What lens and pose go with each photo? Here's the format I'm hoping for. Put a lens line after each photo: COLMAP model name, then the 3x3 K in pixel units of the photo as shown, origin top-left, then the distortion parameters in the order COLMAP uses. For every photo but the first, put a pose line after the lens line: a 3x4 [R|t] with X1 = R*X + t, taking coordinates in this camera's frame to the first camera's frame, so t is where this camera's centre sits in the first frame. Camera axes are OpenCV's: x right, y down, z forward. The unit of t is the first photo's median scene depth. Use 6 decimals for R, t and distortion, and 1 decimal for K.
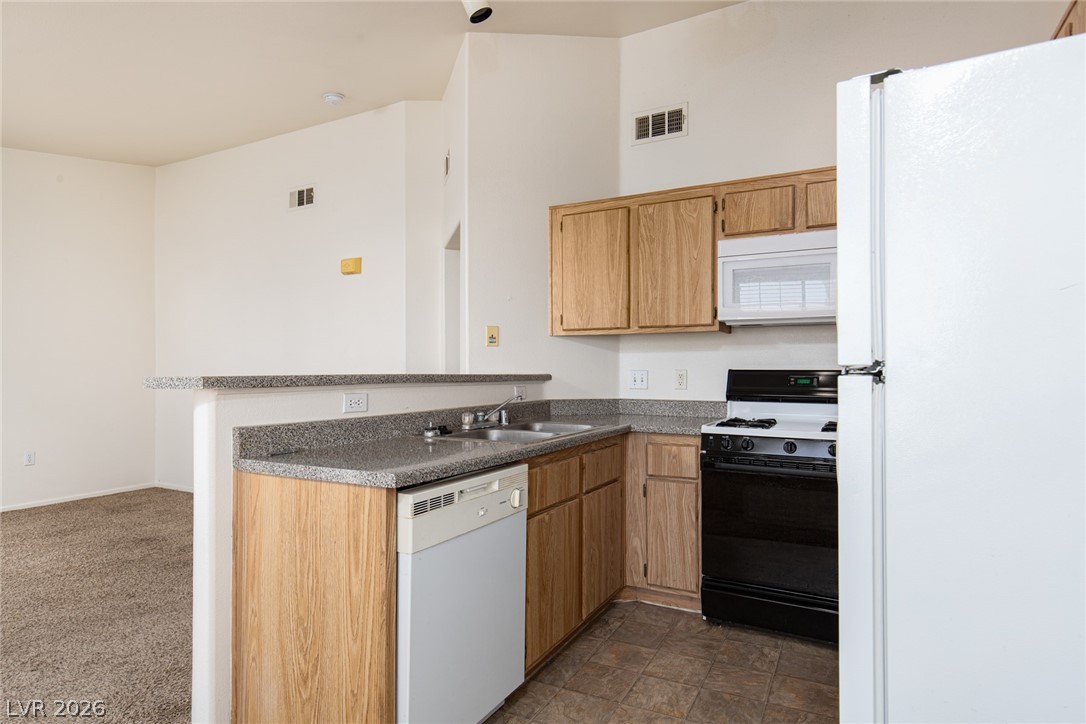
lens RADIAL K [[606.1, 0, 543.8], [0, 606.1, 367.1], [0, 0, 1]] dist [0.011362, 0.000241]
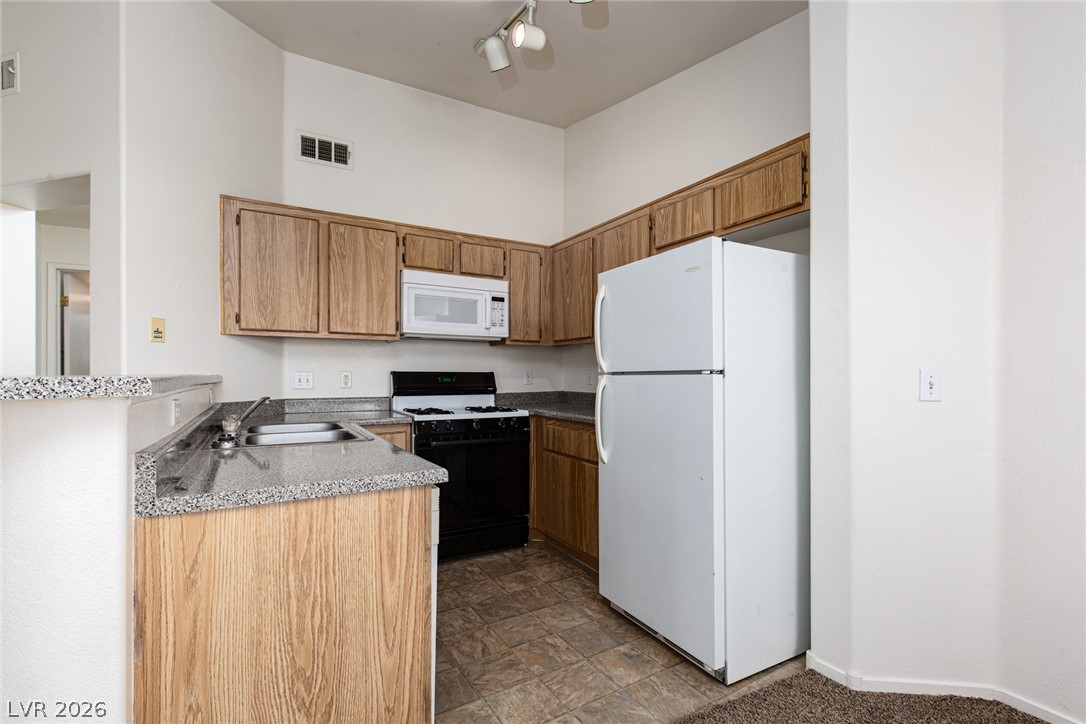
lens RADIAL K [[496.3, 0, 549.8], [0, 496.3, 374.7], [0, 0, 1]] dist [0.013026, 0.000407]
pose [[0.521406, -0.000877, 0.853308, -0.433070], [-0.006648, 0.999965, 0.005090, 0.004095], [-0.853283, -0.008327, 0.521382, 0.195634]]
